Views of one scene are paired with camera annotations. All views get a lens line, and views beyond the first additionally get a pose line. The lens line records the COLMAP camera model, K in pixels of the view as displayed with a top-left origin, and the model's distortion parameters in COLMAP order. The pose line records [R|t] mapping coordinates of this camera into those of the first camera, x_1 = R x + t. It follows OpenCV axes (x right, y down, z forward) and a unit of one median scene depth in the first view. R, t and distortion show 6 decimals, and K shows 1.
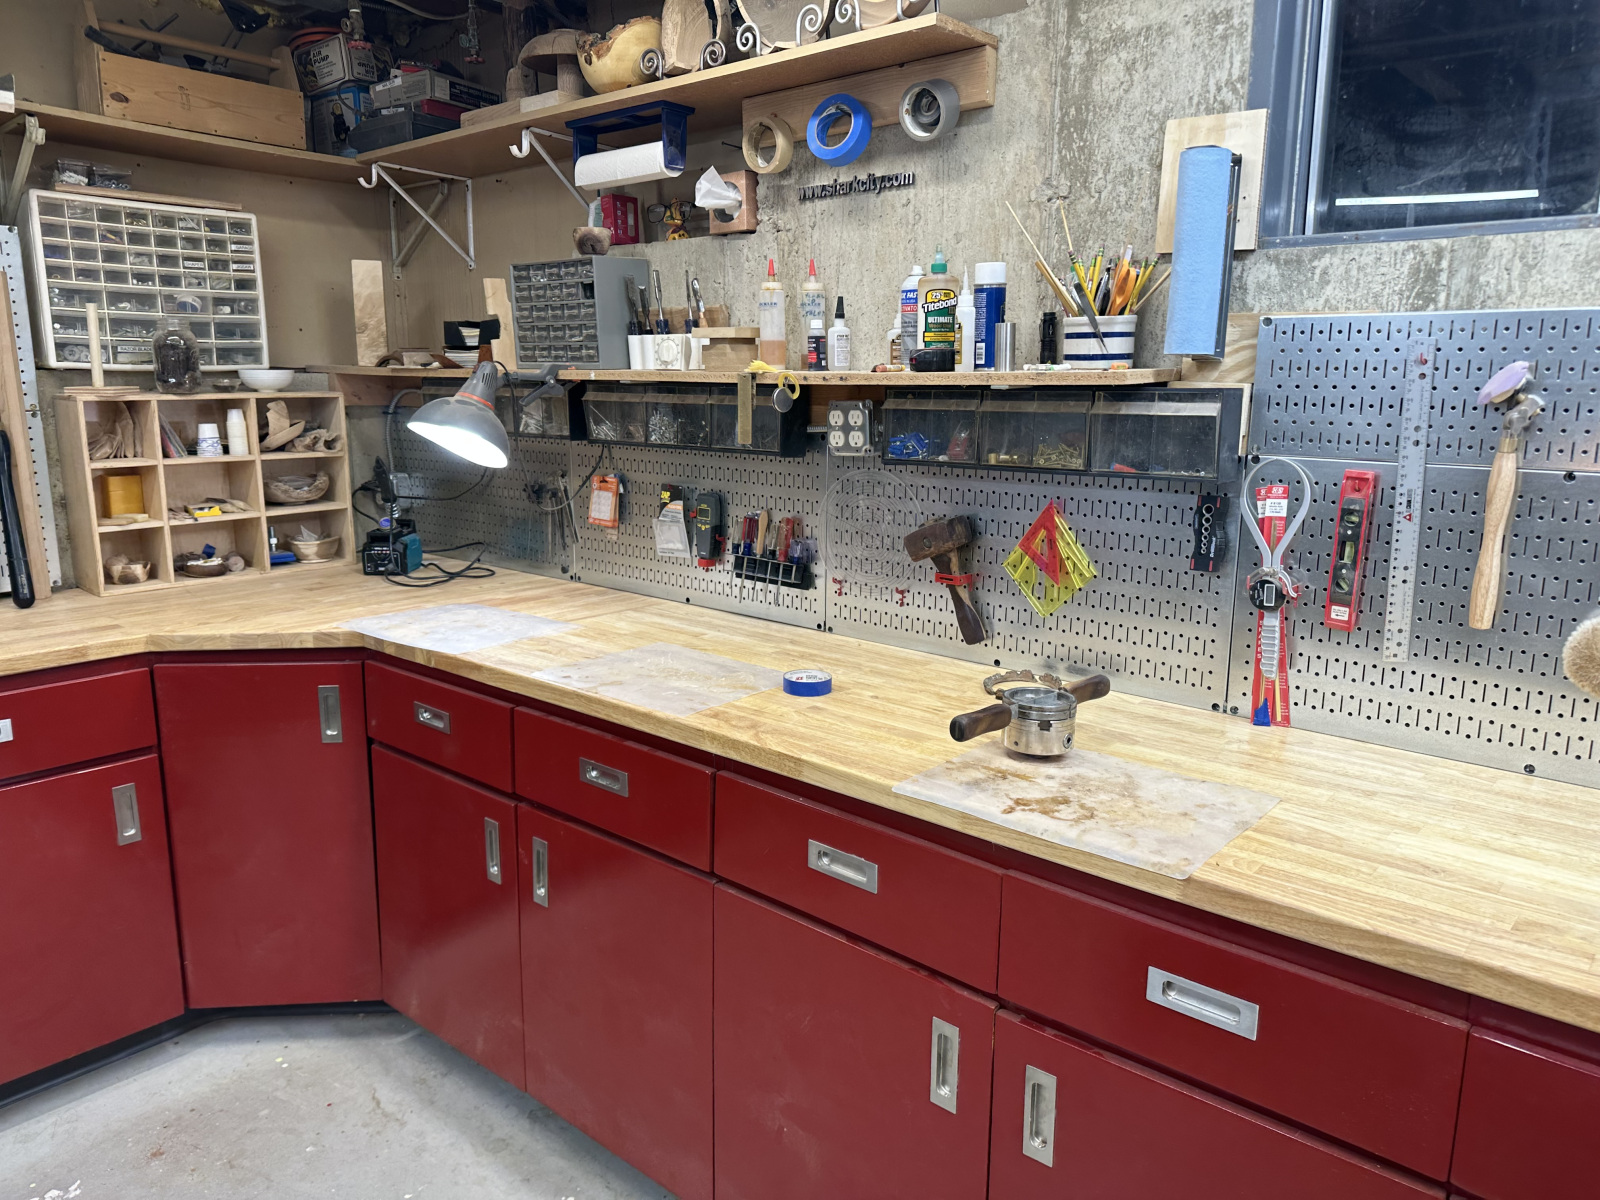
lens RADIAL K [[1144.8, 0, 806.4], [0, 1144.8, 603.9], [0, 0, 1]] dist [0.016786, -0.034930]
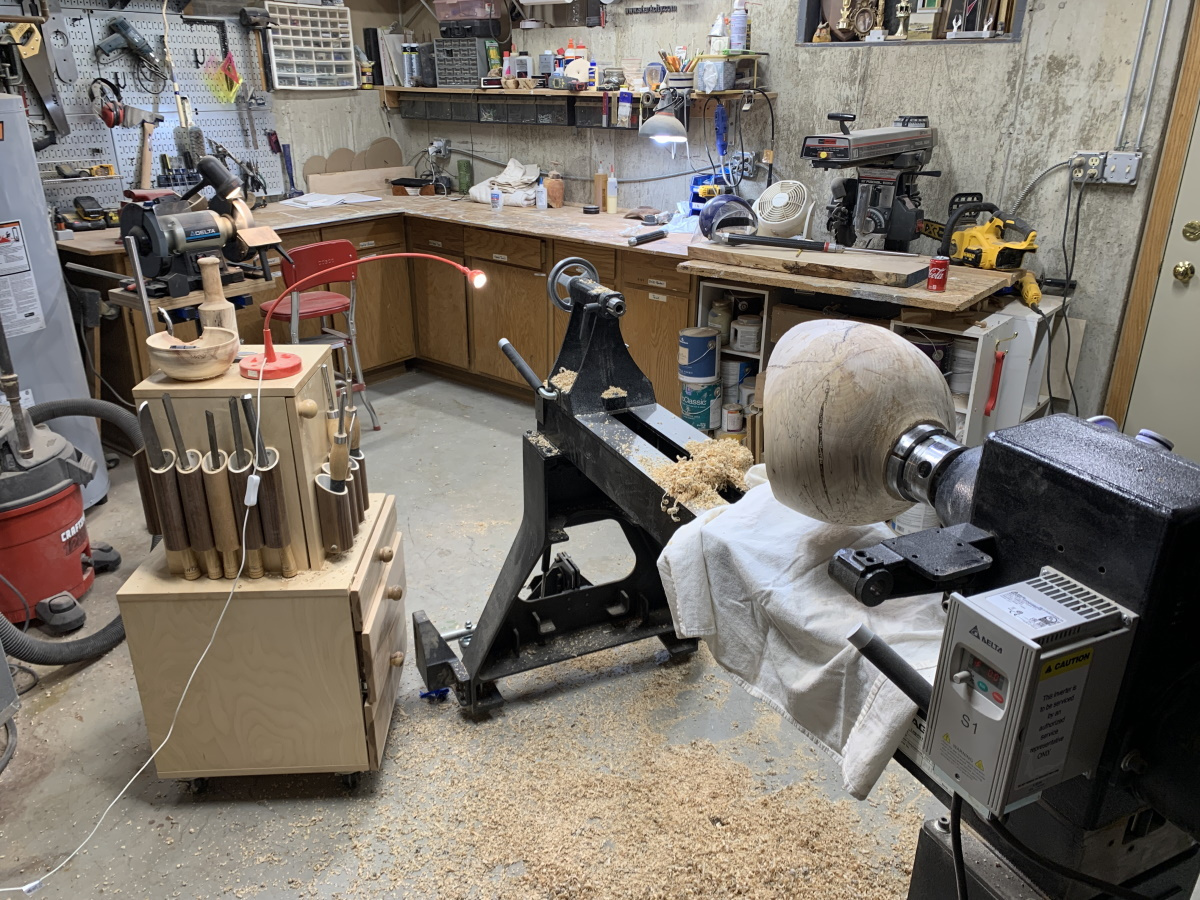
lens RADIAL K [[917.8, 0, 594.0], [0, 917.8, 444.1], [0, 0, 1]] dist [0.023003, -0.026352]
pose [[0.999224, -0.017379, 0.035351, -0.181082], [0.010517, 0.982540, 0.185754, 0.188558], [-0.037962, -0.185238, 0.981960, -1.185176]]
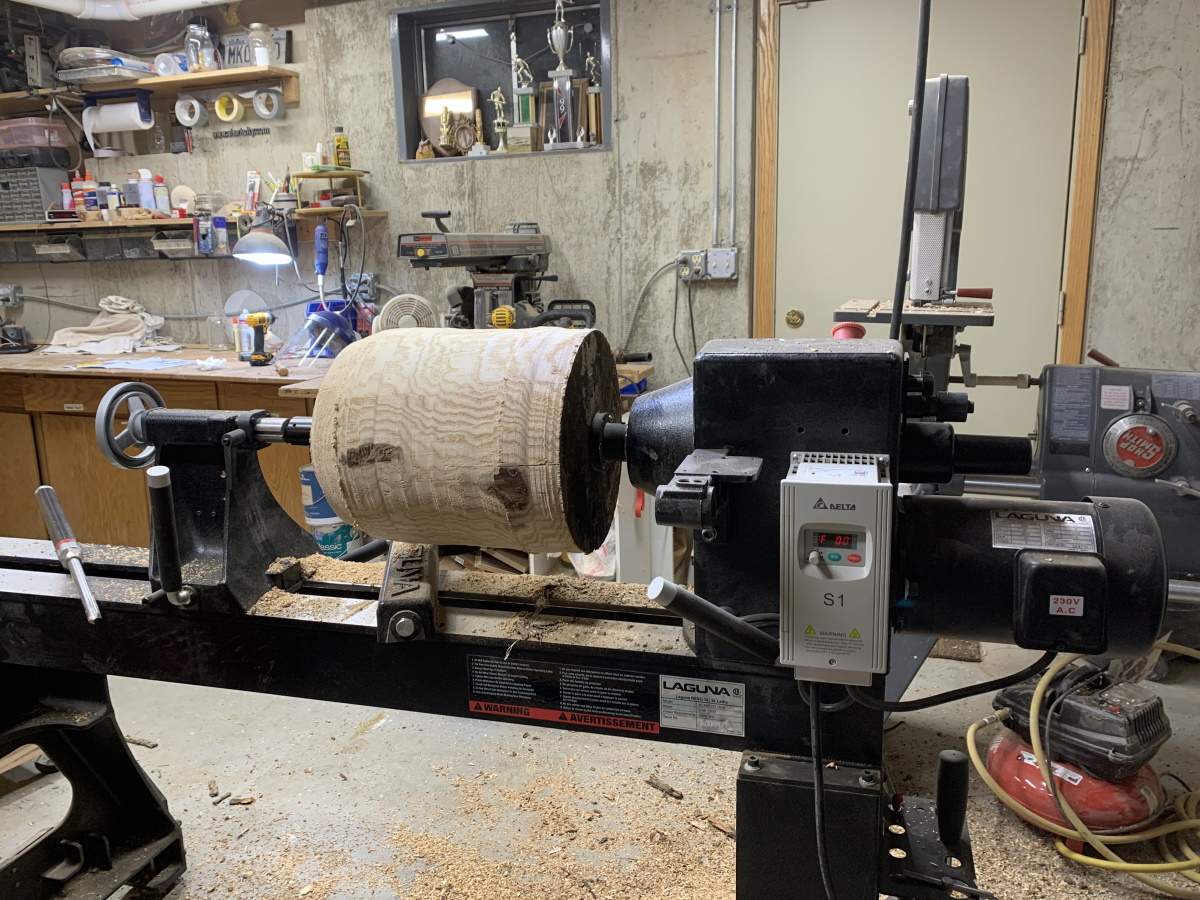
lens RADIAL K [[917.8, 0, 600.4], [0, 917.8, 458.8], [0, 0, 1]] dist [0.023003, -0.026352]
pose [[0.928091, -0.113245, 0.354716, -0.018557], [0.103151, 0.993540, 0.047305, 0.274058], [-0.357781, -0.007314, 0.933777, -1.010804]]
